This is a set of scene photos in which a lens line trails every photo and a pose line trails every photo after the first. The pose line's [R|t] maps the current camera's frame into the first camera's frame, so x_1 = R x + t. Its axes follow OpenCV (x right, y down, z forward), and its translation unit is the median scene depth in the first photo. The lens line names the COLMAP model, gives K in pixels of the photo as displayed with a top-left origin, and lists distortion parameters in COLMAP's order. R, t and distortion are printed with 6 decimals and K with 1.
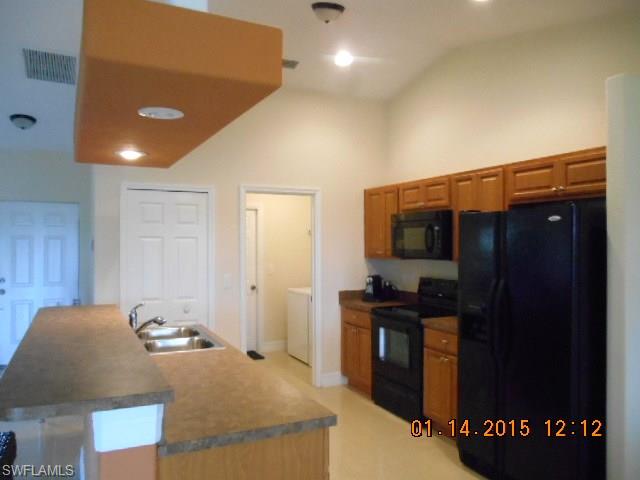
lens RADIAL K [[492.8, 0, 320.0], [0, 492.8, 240.0], [0, 0, 1]] dist [-0.017865, 0.006699]
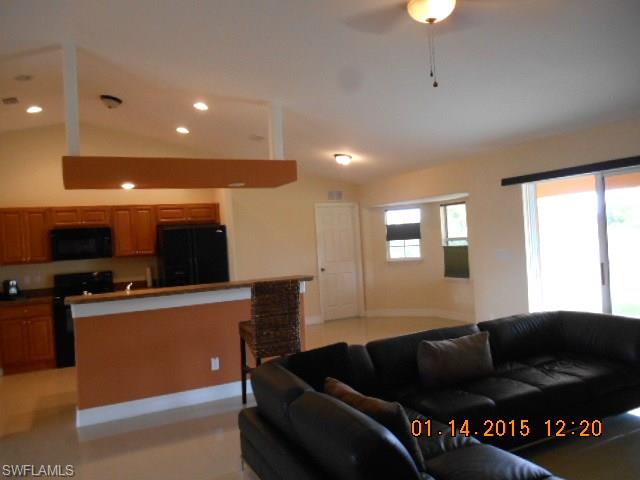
lens RADIAL K [[492.8, 0, 320.0], [0, 492.8, 240.0], [0, 0, 1]] dist [-0.017865, 0.006699]
pose [[0.016137, 0.000914, 0.999869, -1.219275], [0.058703, 0.998274, -0.001860, 0.023450], [-0.998145, 0.058725, 0.016056, 0.240534]]
